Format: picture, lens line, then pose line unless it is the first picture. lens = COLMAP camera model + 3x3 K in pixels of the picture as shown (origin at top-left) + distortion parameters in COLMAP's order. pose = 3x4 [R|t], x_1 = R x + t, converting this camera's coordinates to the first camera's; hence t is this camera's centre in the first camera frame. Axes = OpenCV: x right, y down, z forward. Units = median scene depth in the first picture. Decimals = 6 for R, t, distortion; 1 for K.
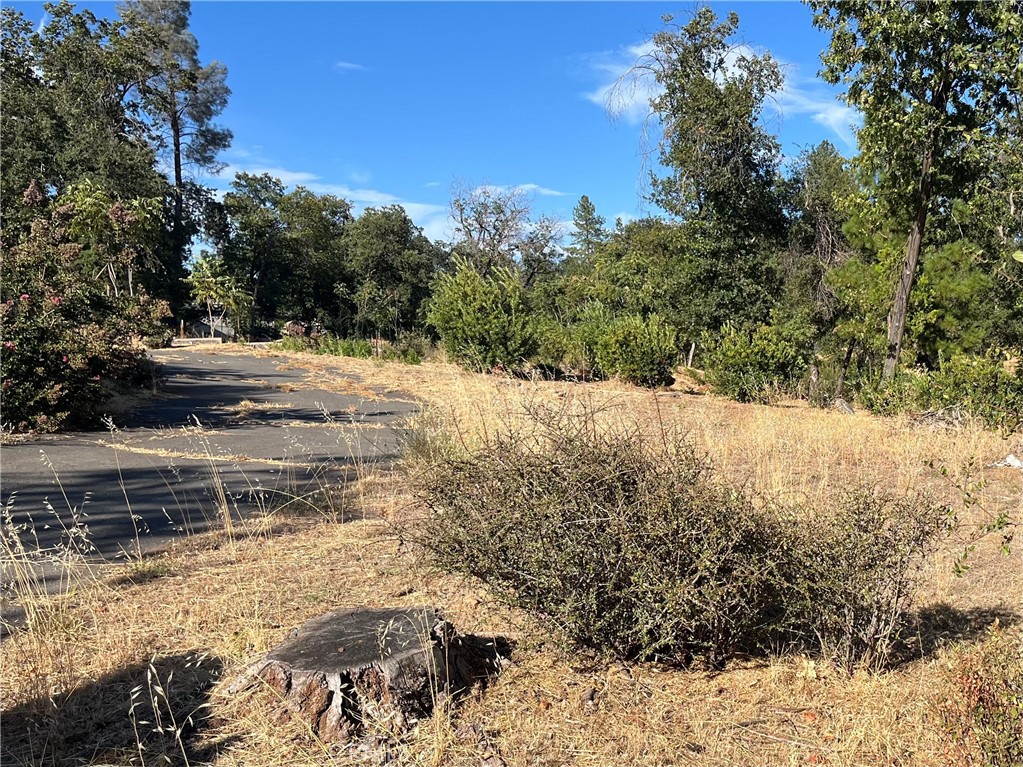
lens RADIAL K [[1020.4, 0, 511.2], [0, 1020.4, 413.2], [0, 0, 1]] dist [0.059583, -0.155989]
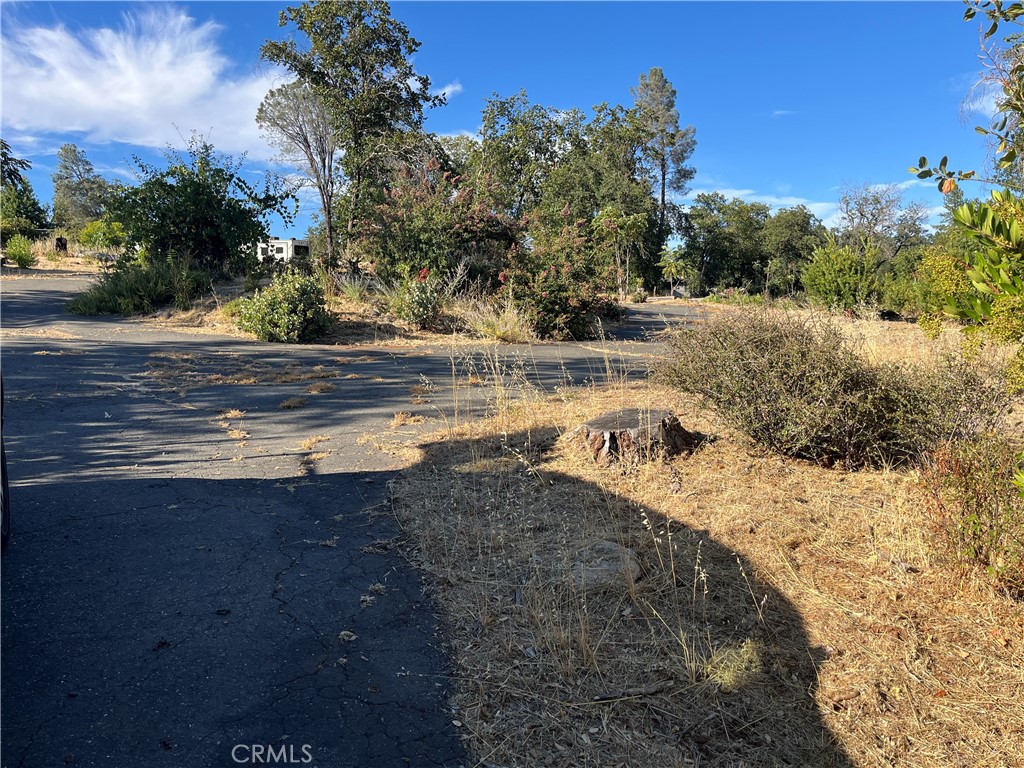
lens RADIAL K [[841.5, 0, 512.0], [0, 841.5, 384.0], [0, 0, 1]] dist [0.054089, 0.009682]
pose [[0.788995, 0.044967, -0.612752, 0.321316], [-0.065418, 0.997797, -0.011009, 0.091768], [0.610907, 0.048771, 0.790198, -0.191285]]
